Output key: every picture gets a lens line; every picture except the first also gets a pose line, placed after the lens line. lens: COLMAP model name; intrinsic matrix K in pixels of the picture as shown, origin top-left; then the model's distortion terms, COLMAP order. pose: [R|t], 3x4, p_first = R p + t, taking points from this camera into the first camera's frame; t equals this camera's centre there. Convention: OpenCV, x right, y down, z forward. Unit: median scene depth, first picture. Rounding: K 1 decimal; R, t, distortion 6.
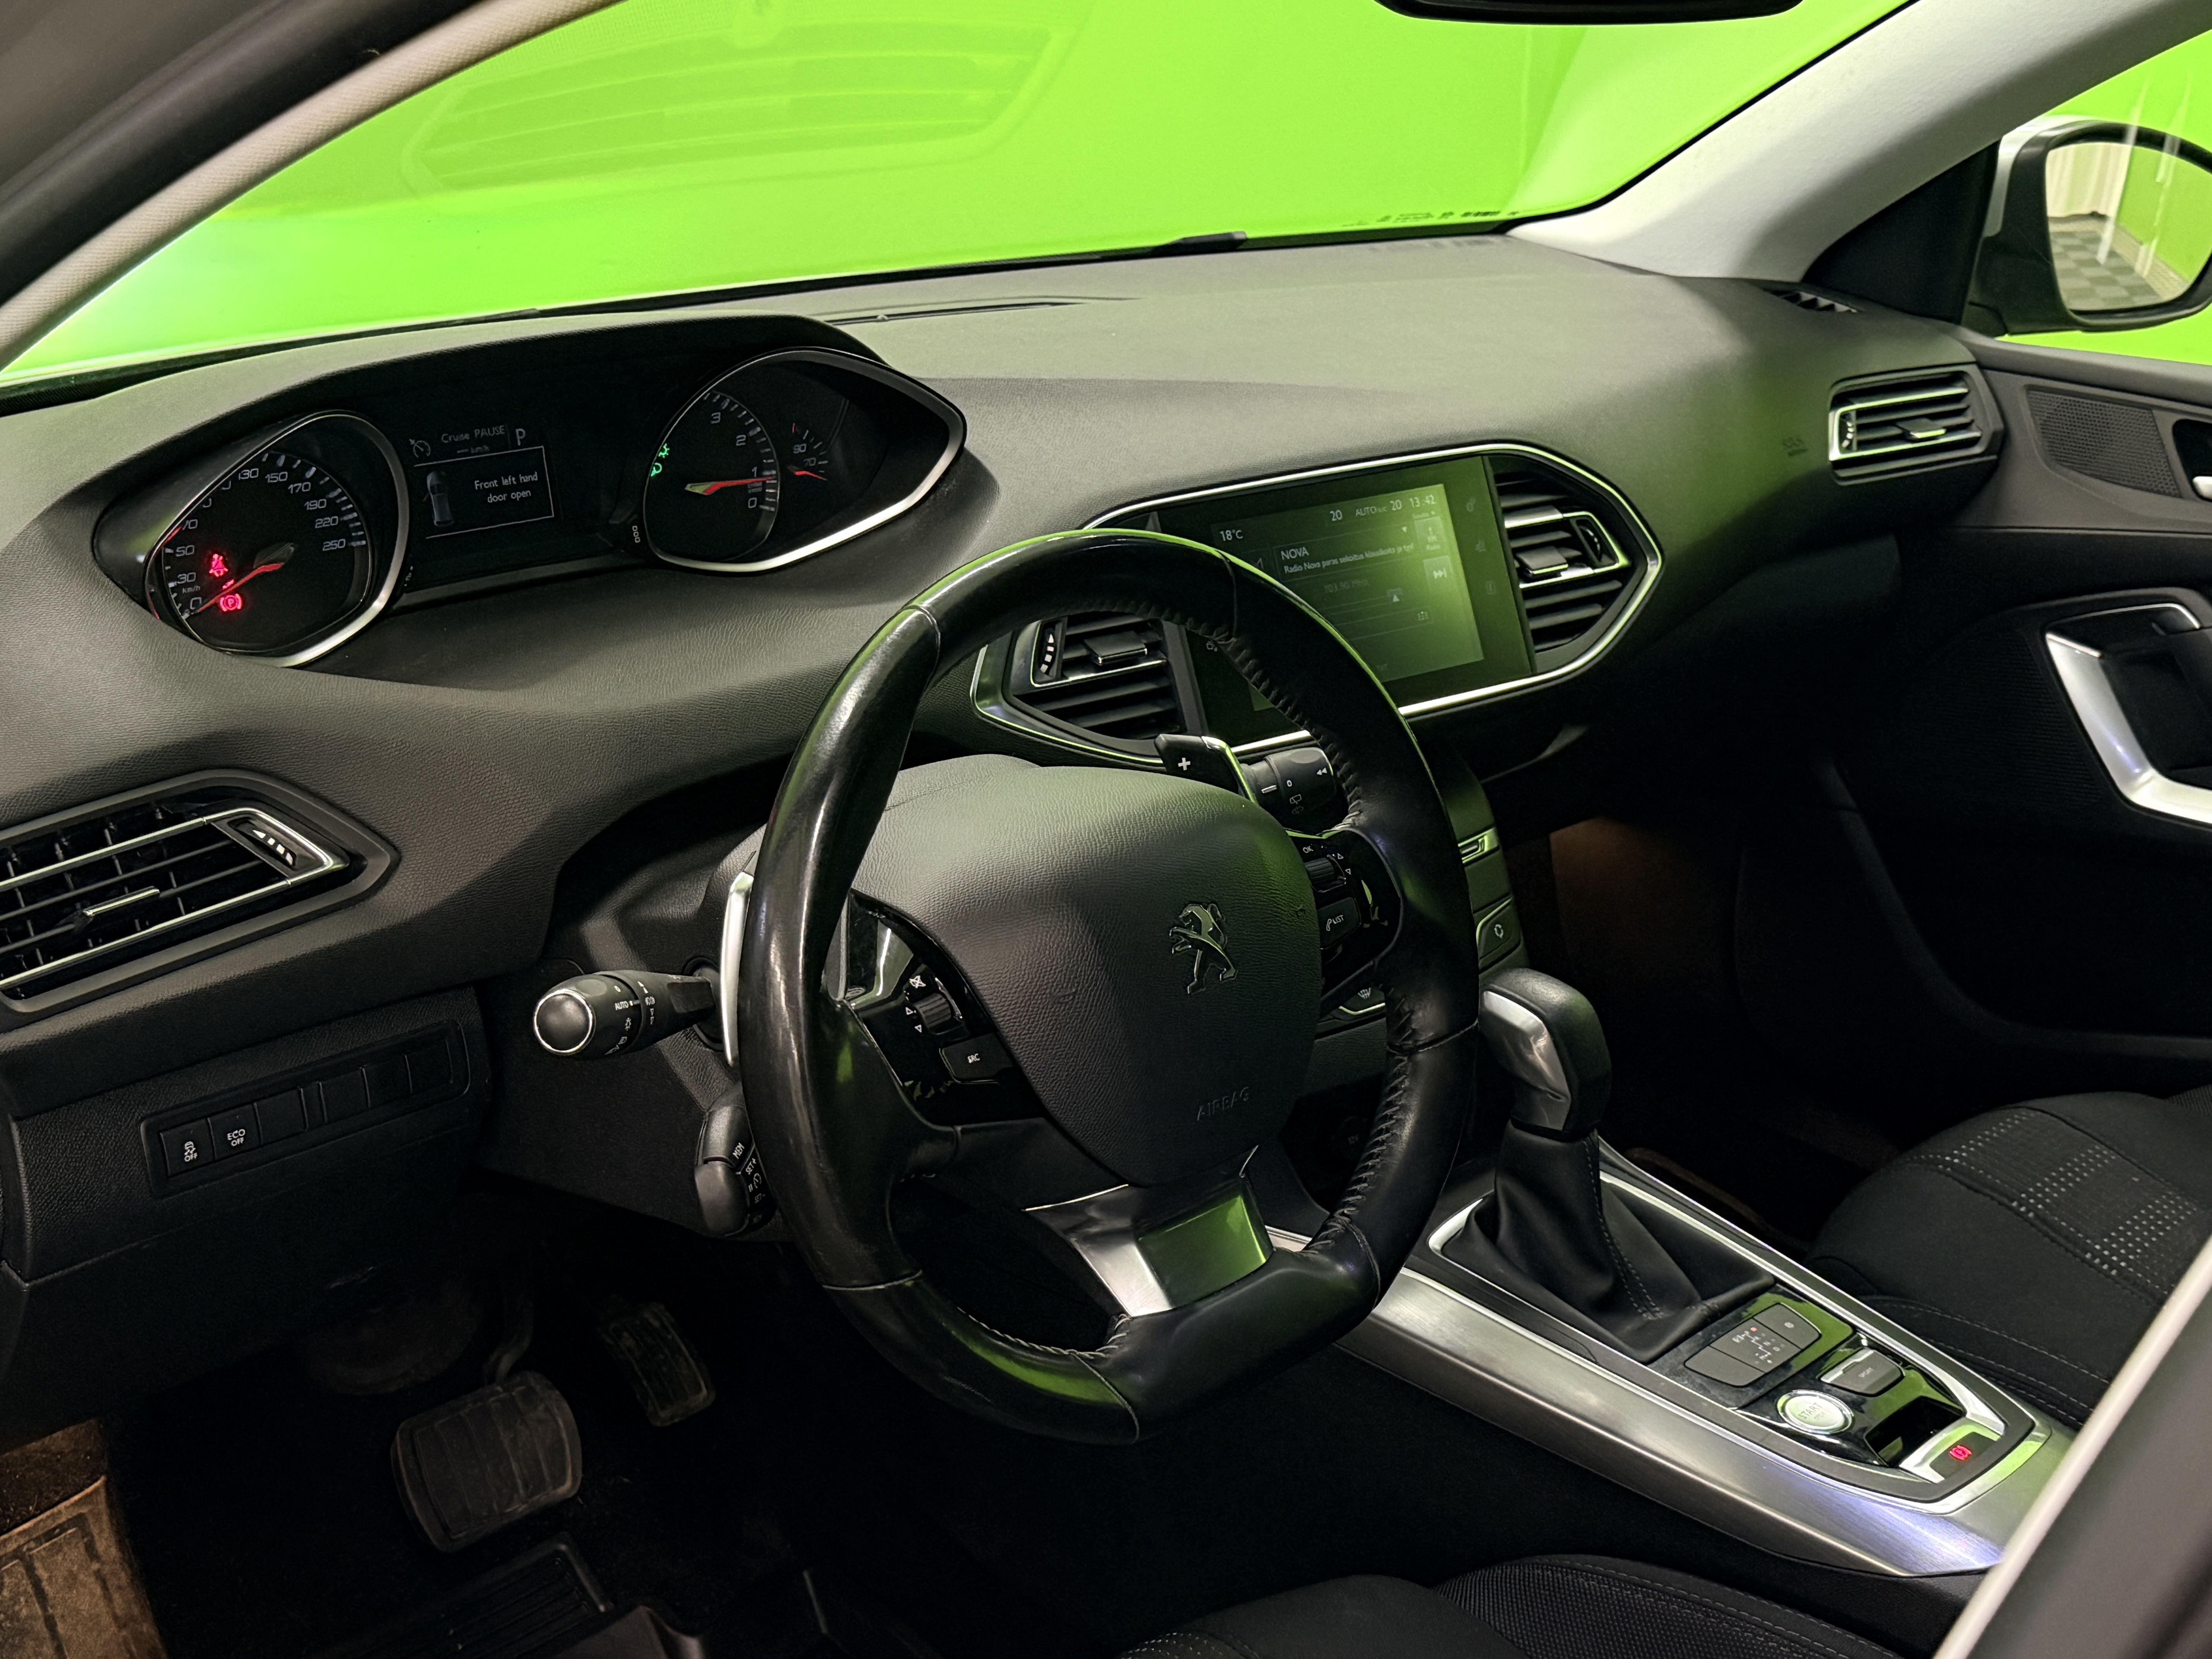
lens RADIAL K [[2684.7, 0, 1104.6], [0, 2684.7, 820.2], [0, 0, 1]] dist [0.029600, 0.000000]
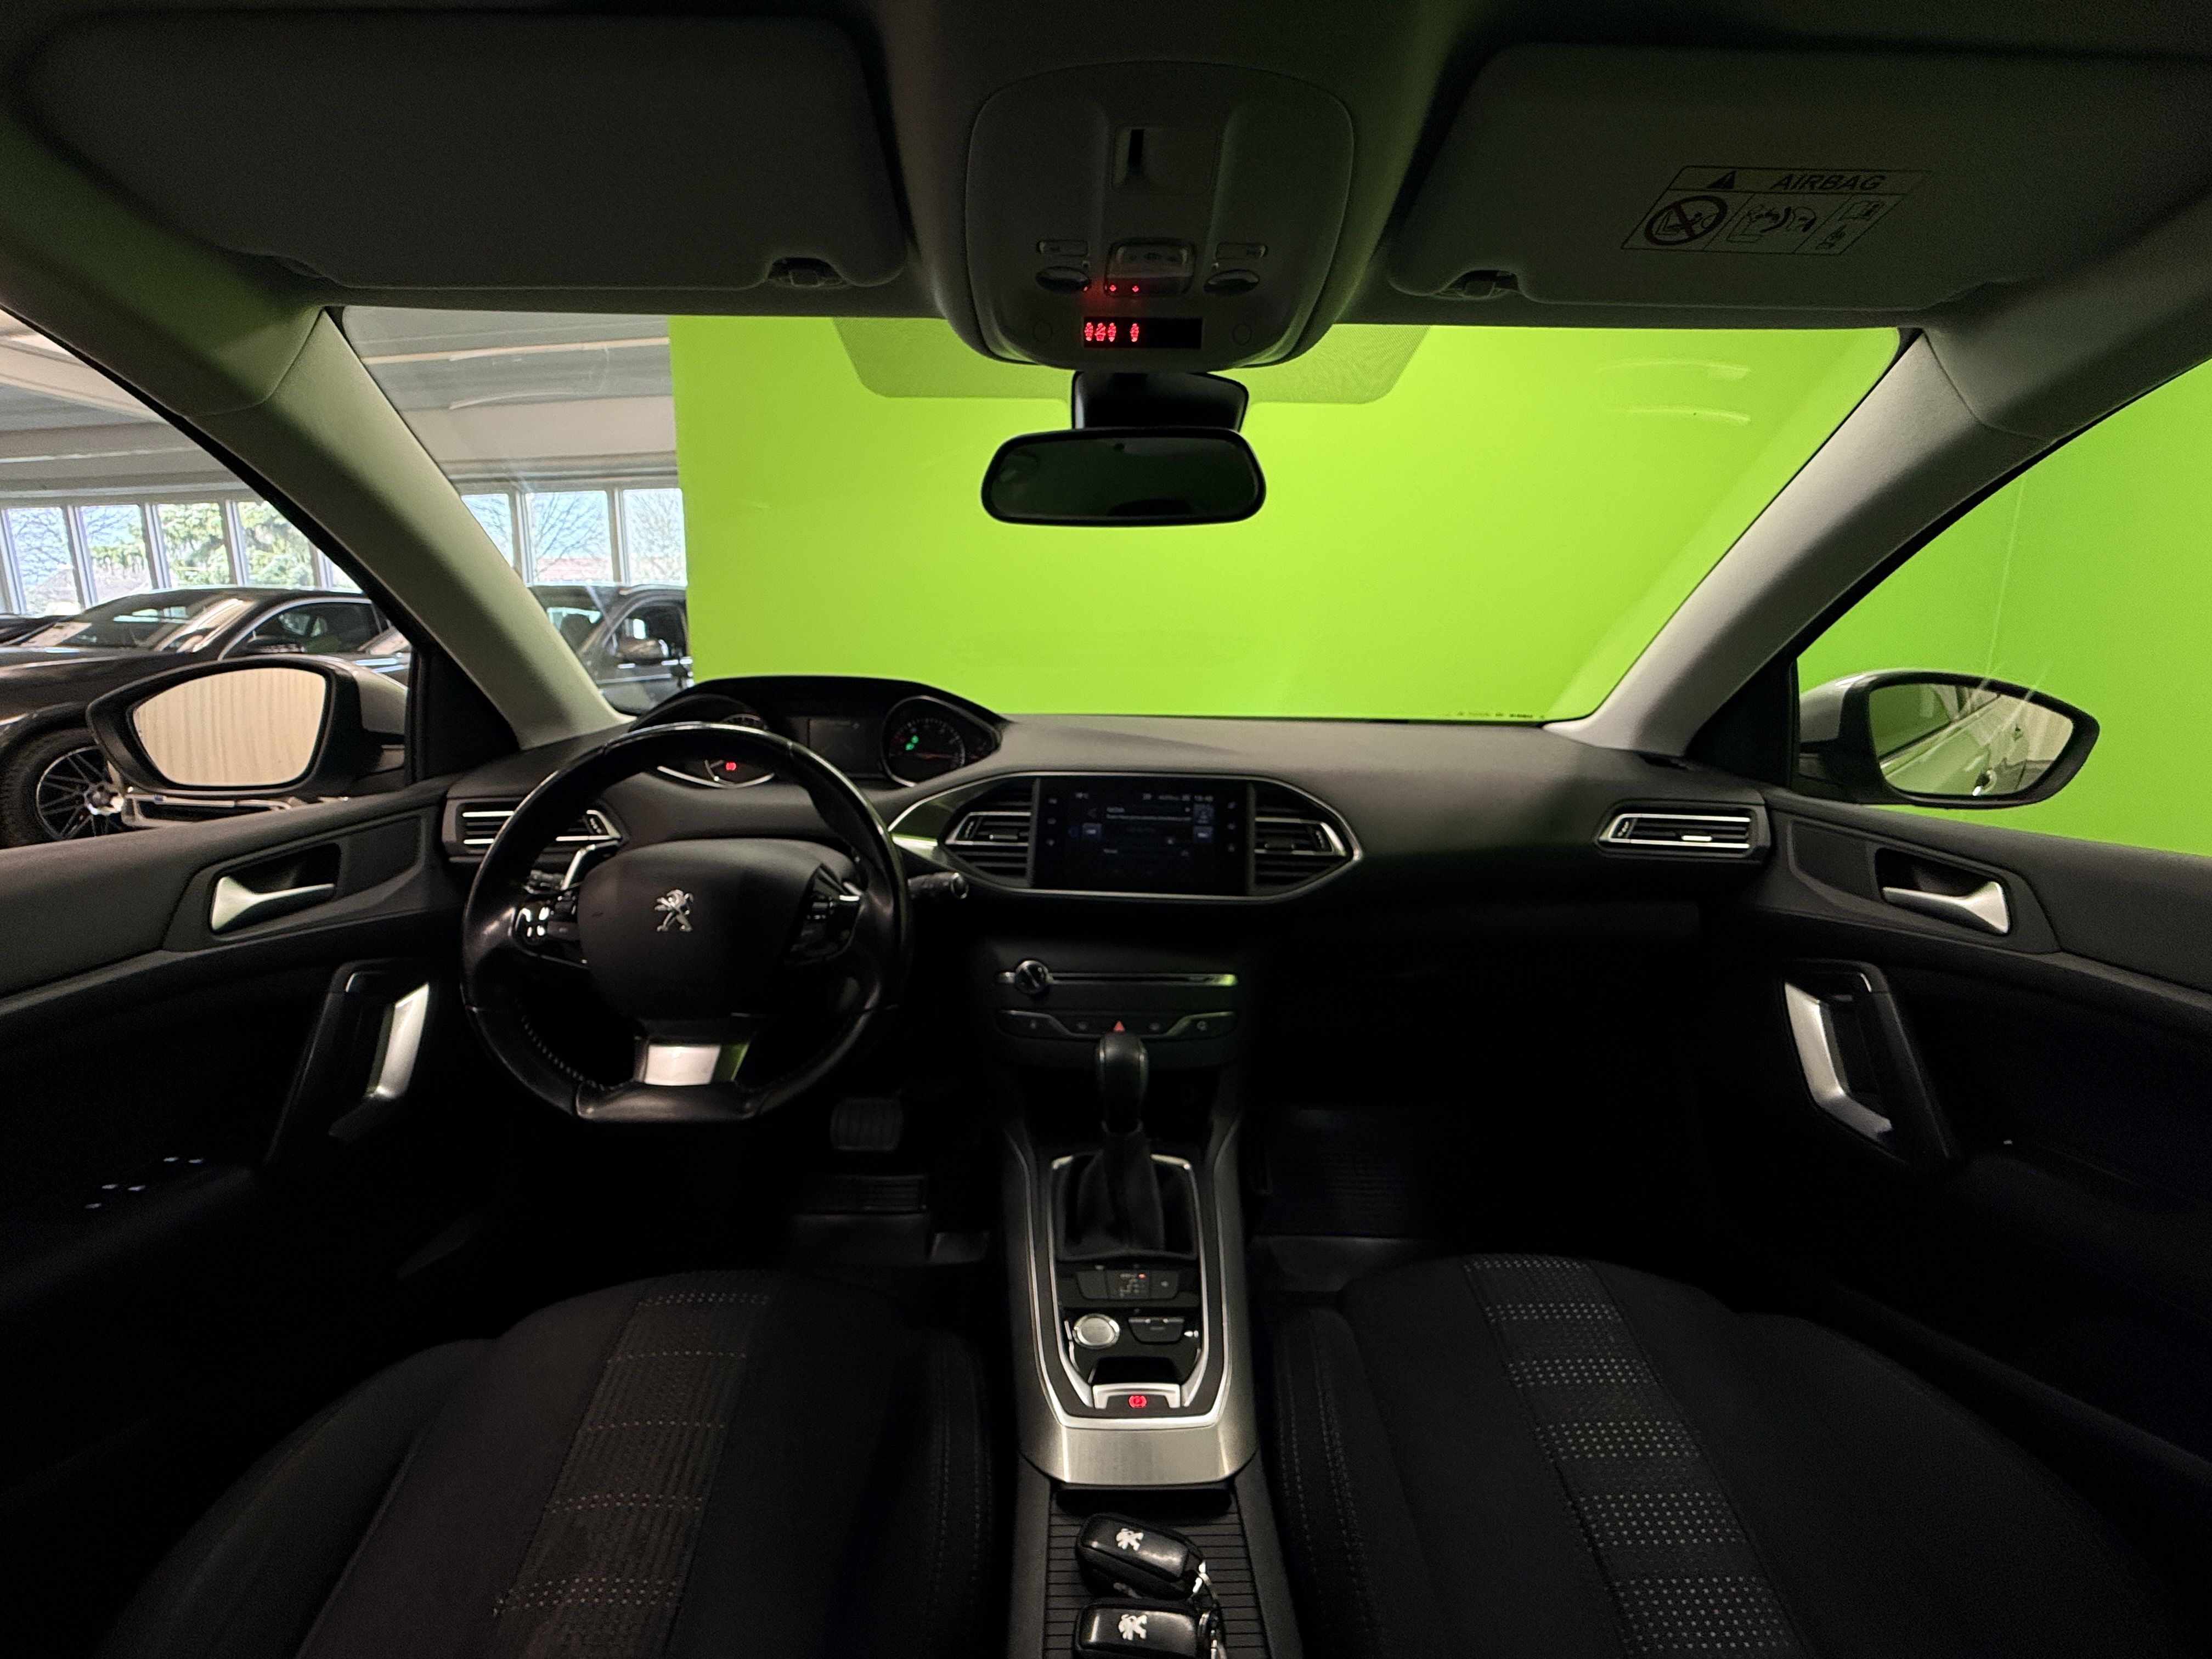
lens RADIAL K [[890.6, 0, 1104.0], [0, 890.6, 823.9], [0, 0, 1]] dist [-0.002130, -0.000049]
pose [[0.730367, 0.117853, -0.672811, 0.480261], [-0.236696, 0.967640, -0.087448, -0.023816], [0.640733, 0.223121, 0.734628, 0.442050]]
